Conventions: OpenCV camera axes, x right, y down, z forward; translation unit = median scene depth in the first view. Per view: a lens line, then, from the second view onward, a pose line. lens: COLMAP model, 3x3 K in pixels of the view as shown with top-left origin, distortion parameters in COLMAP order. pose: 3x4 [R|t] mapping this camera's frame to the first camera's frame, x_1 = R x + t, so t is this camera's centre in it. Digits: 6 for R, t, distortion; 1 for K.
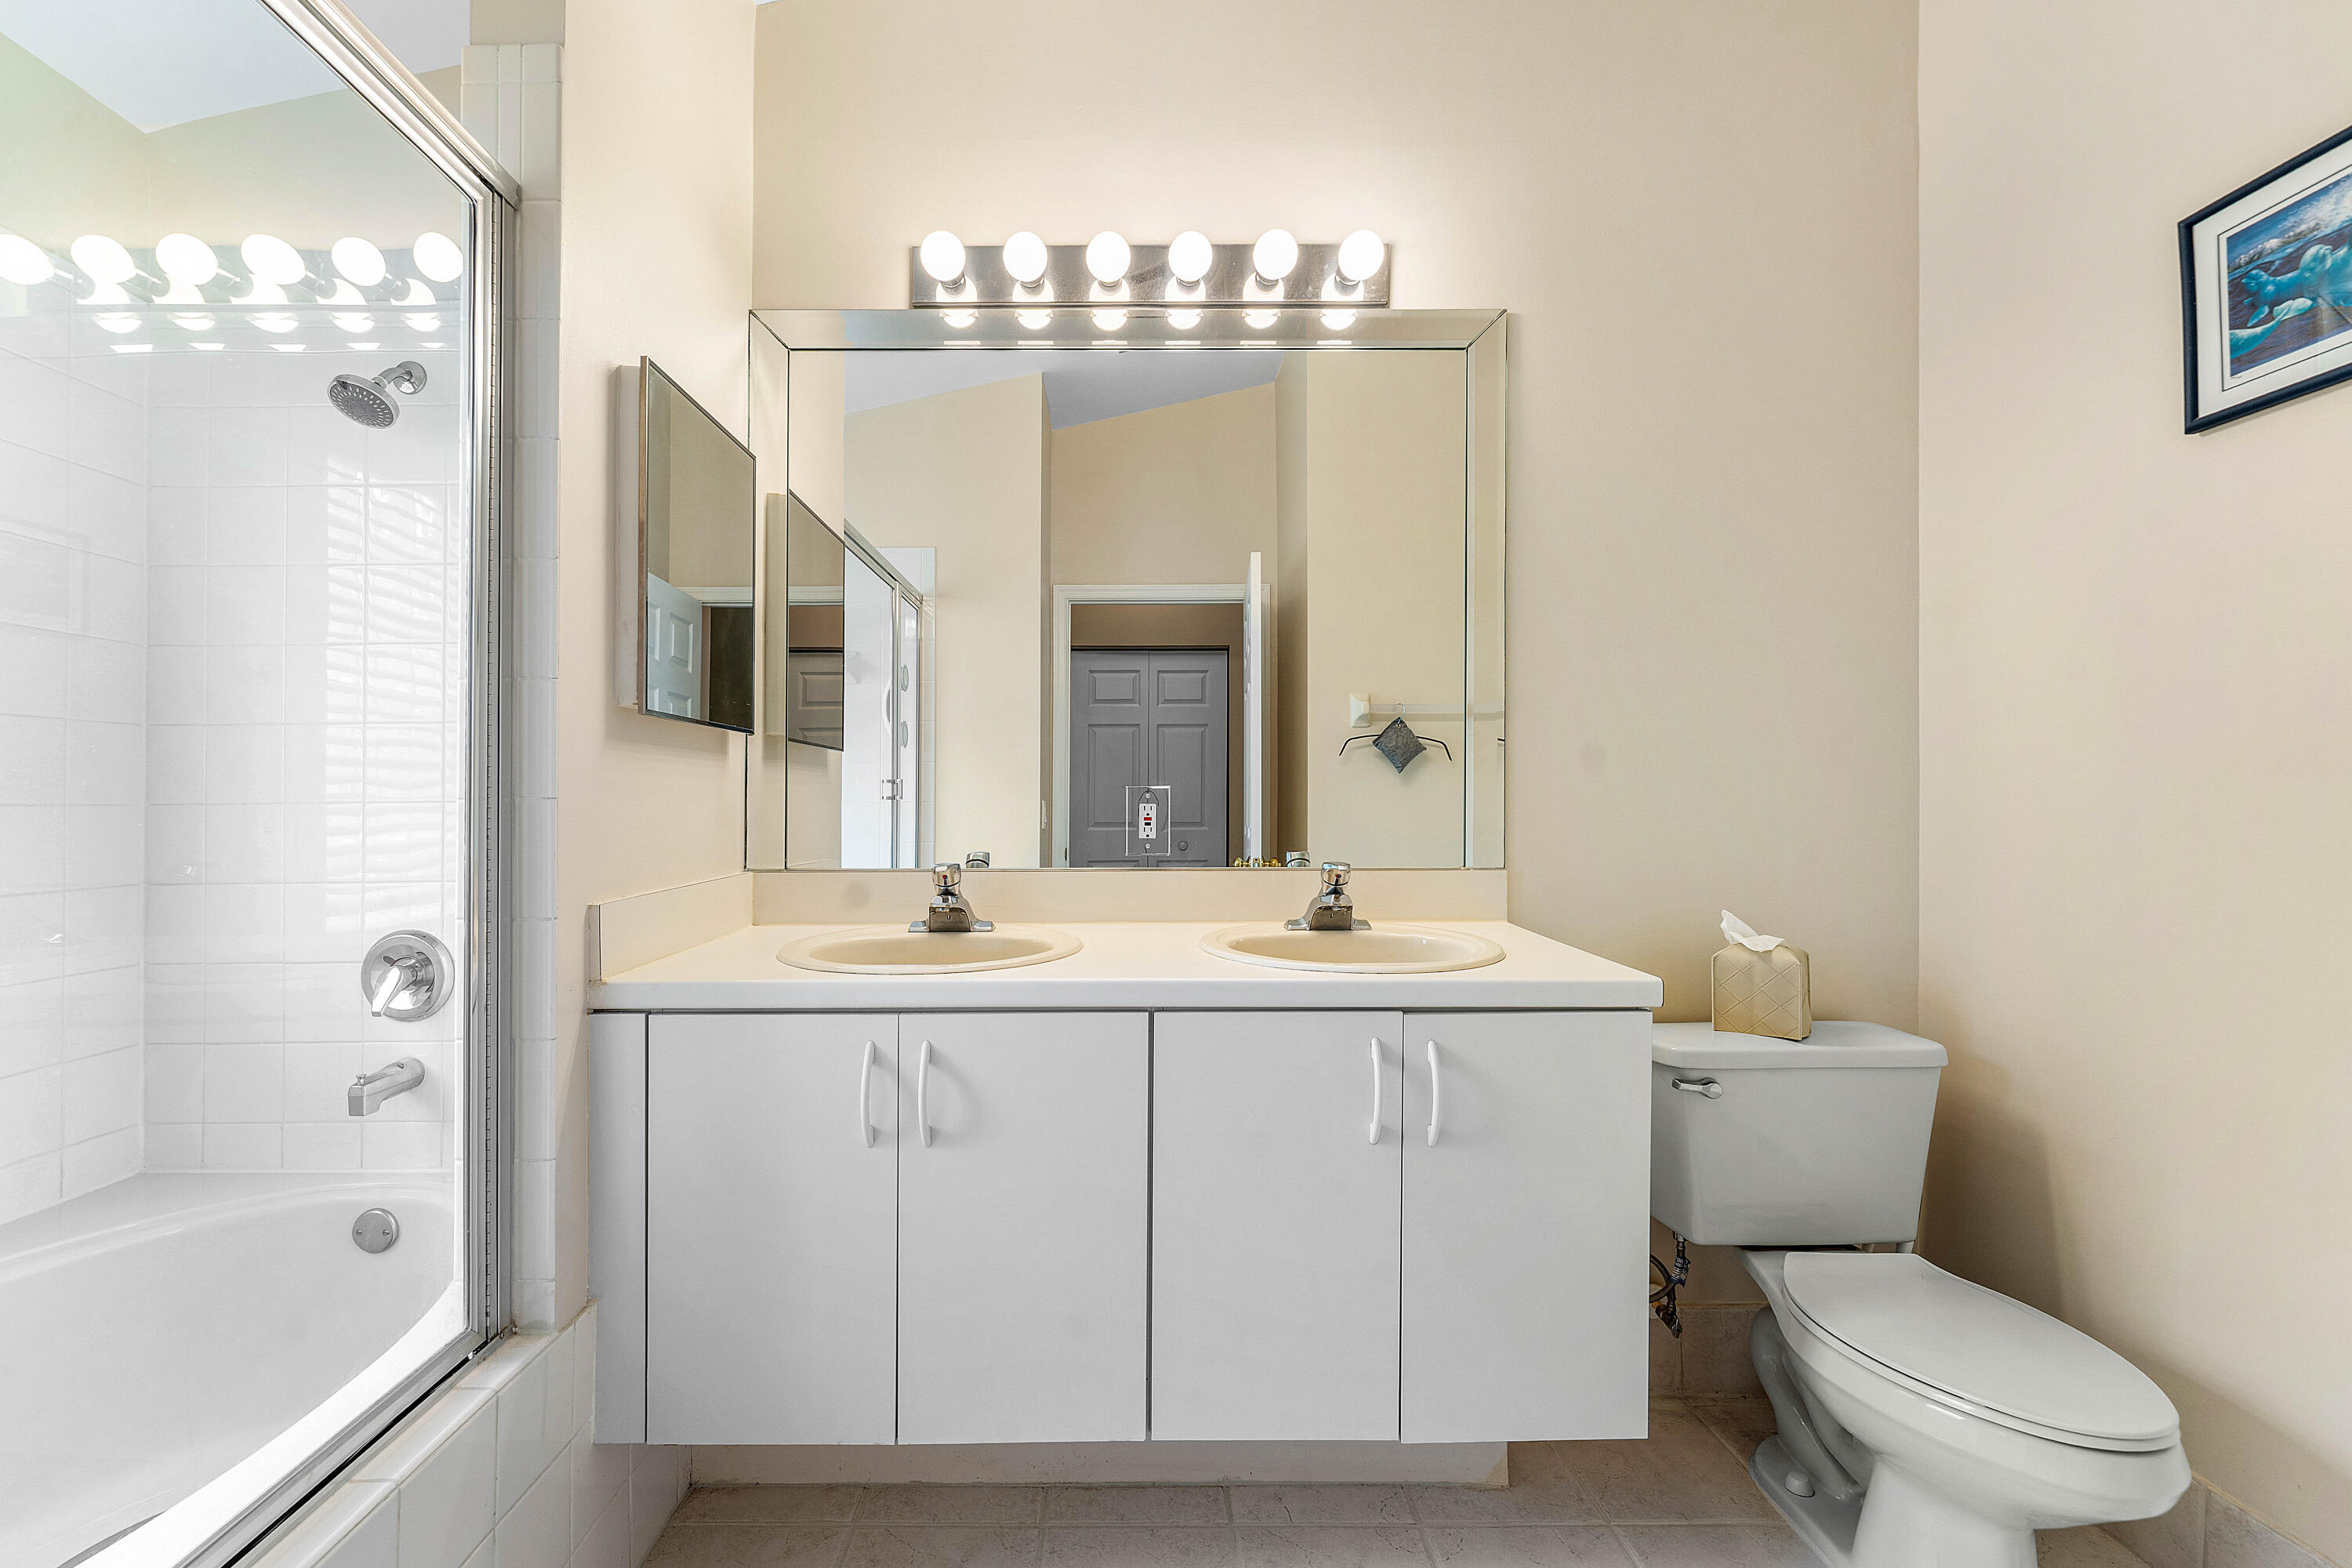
lens RADIAL K [[965.2, 0, 1160.5], [0, 965.2, 787.0], [0, 0, 1]] dist [-0.000440, -0.000160]
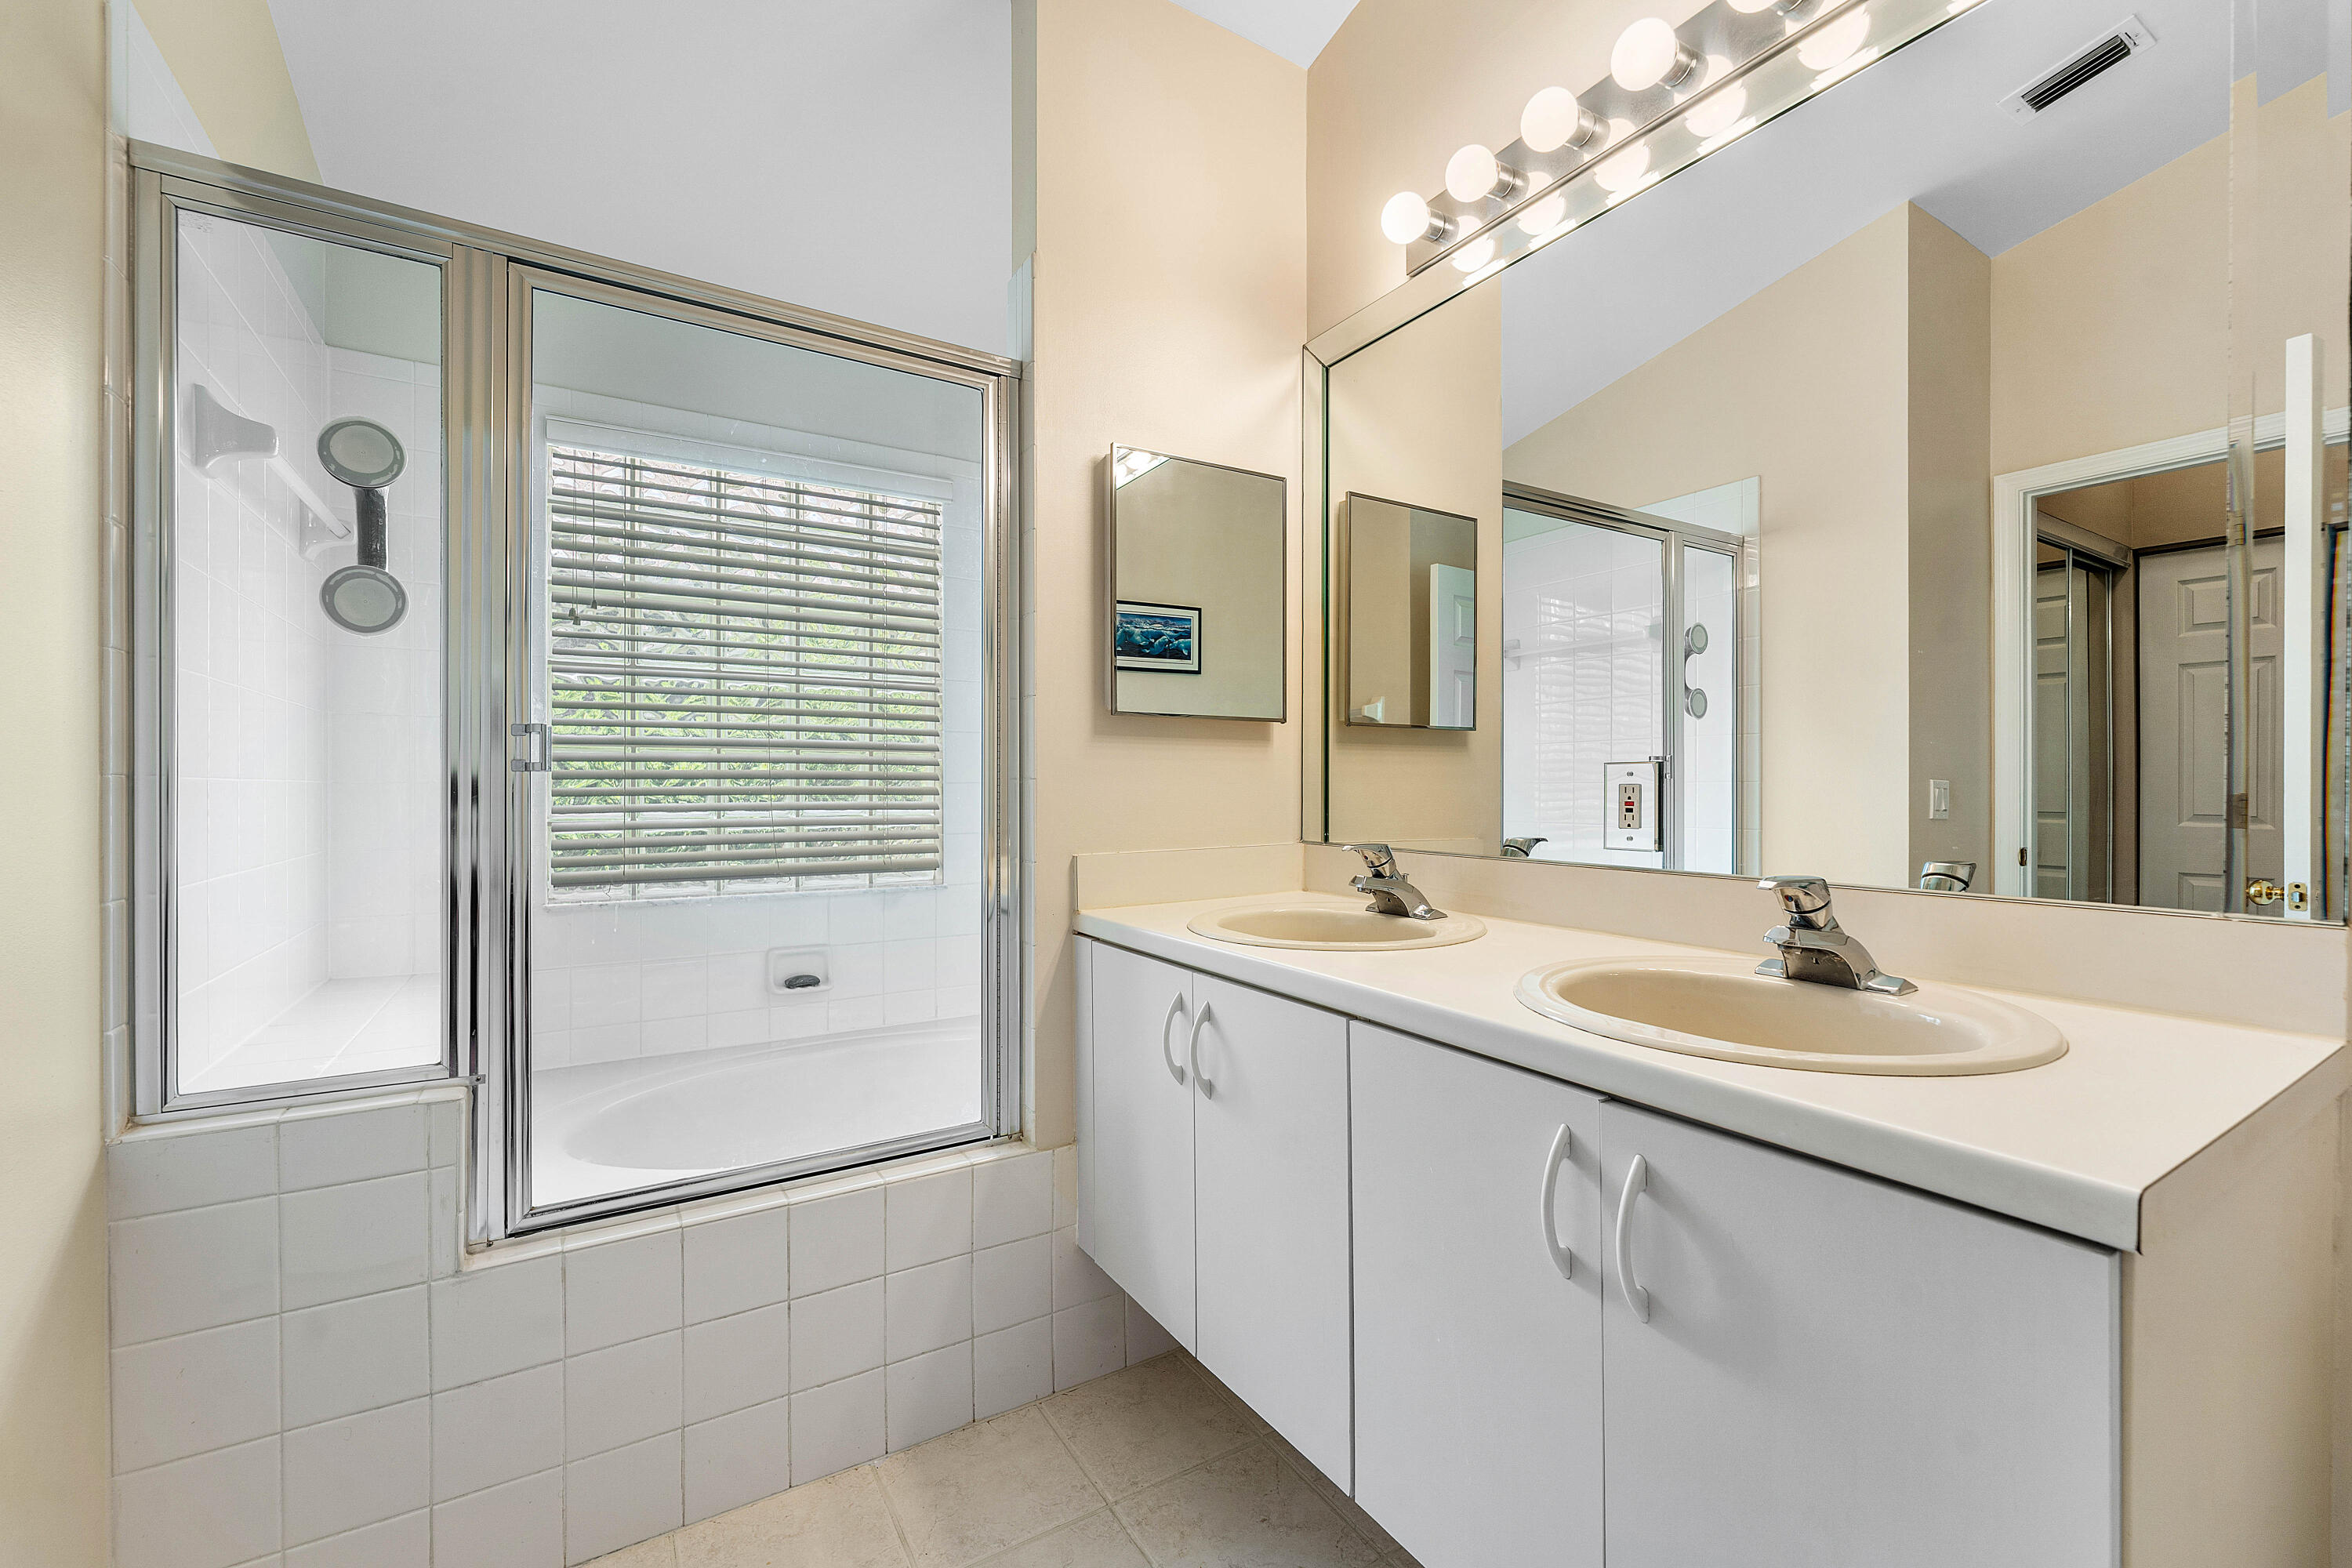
lens RADIAL K [[965.2, 0, 1160.5], [0, 965.2, 787.0], [0, 0, 1]] dist [-0.000440, -0.000160]
pose [[0.504564, -0.000002, -0.863374, 0.620617], [0.015791, 0.999833, 0.009226, 0.008955], [0.863230, -0.018289, 0.504480, 0.381821]]
